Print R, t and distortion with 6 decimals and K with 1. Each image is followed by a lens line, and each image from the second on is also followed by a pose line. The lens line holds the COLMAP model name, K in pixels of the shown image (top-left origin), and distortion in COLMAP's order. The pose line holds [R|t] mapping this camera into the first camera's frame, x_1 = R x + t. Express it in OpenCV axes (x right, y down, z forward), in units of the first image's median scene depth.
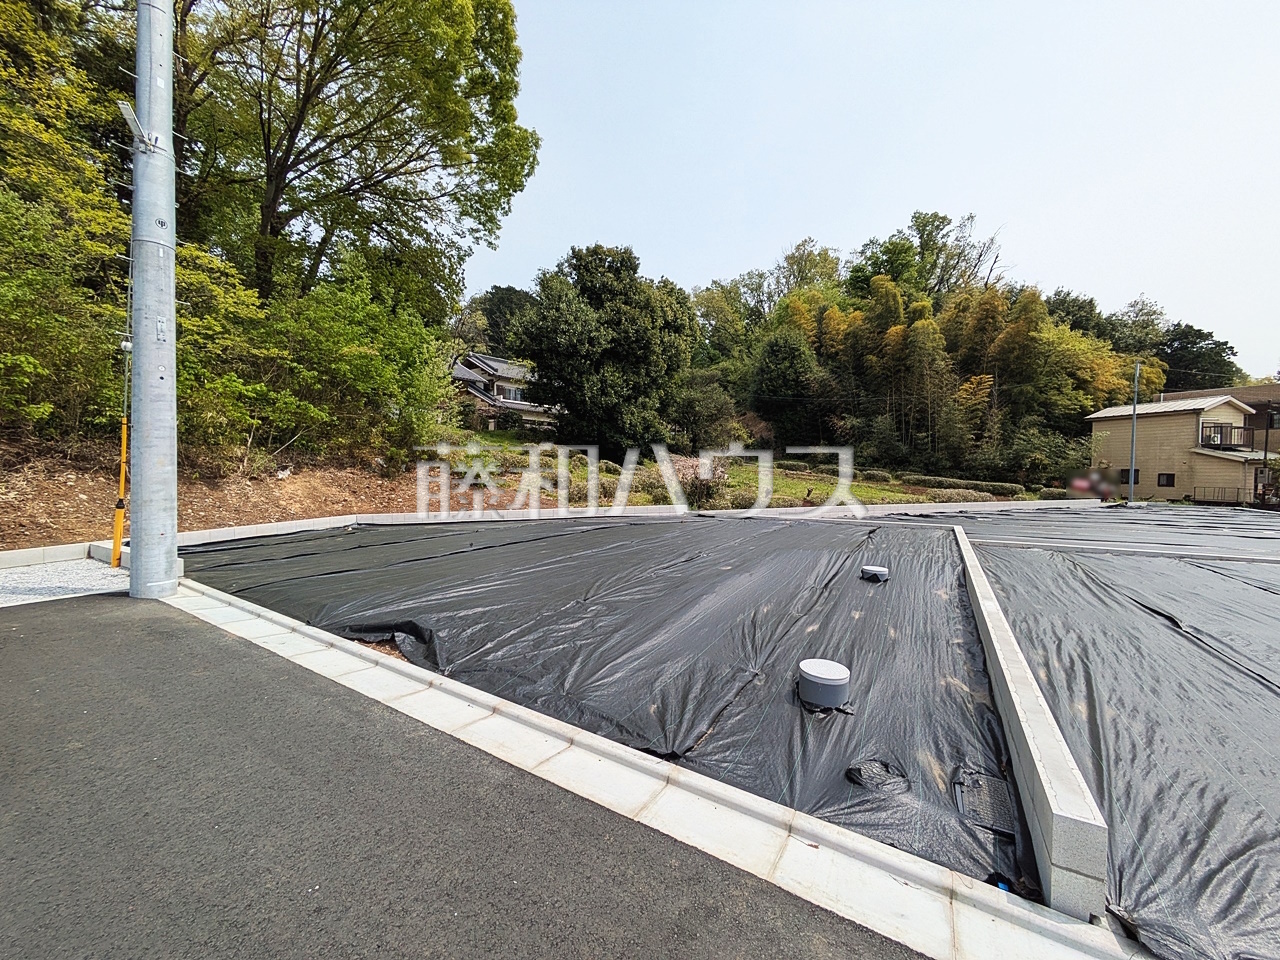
lens RADIAL K [[506.9, 0, 637.8], [0, 506.9, 481.2], [0, 0, 1]] dist [-0.001189, 0.001862]
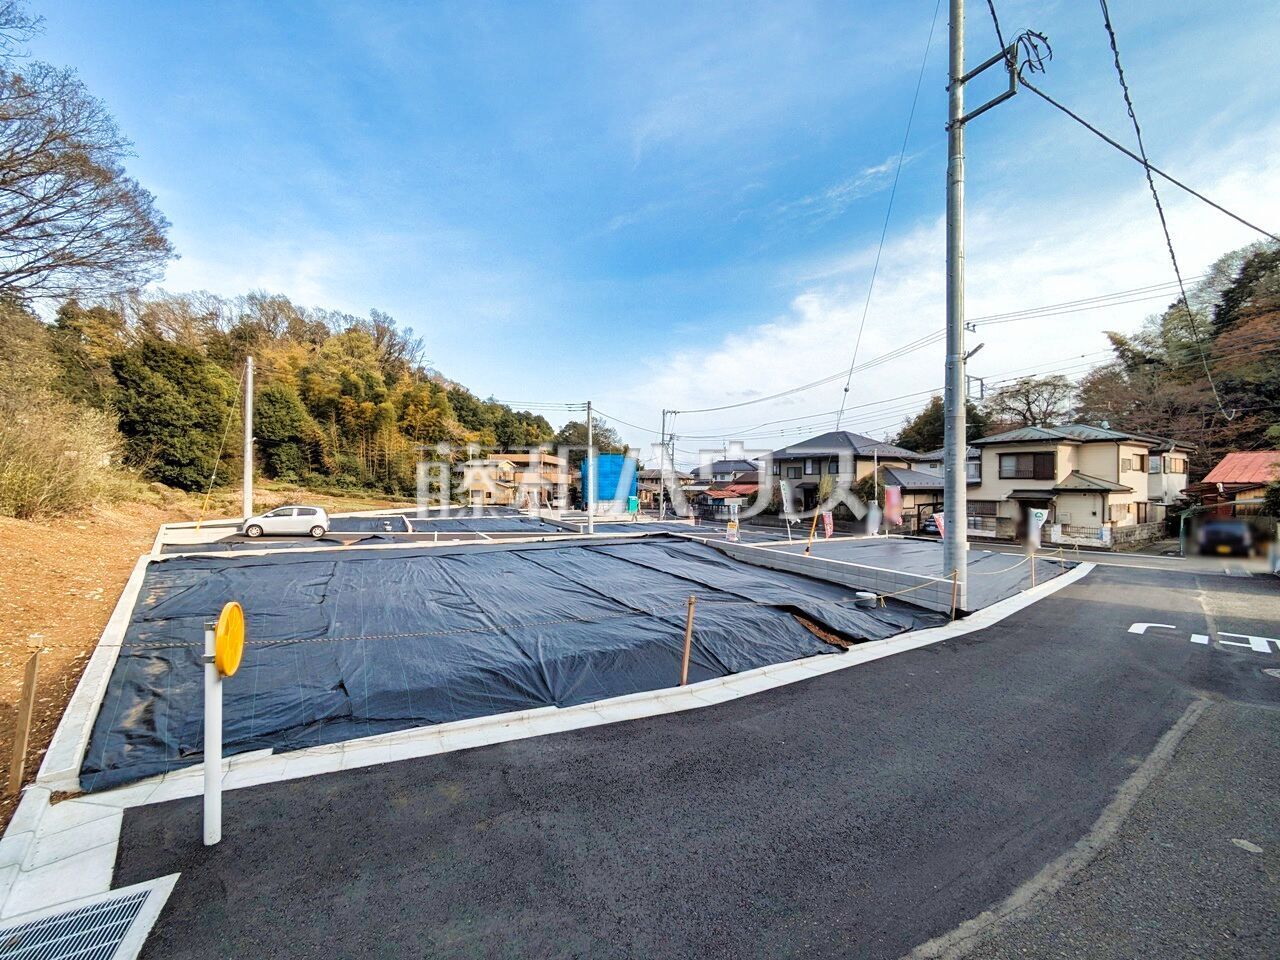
lens RADIAL K [[506.9, 0, 637.4], [0, 506.9, 479.7], [0, 0, 1]] dist [-0.001189, 0.001862]
pose [[0.542600, 0.003401, 0.839985, -0.424774], [0.018246, 0.999708, -0.015833, -0.019323], [-0.839793, 0.023917, 0.542379, -0.672241]]
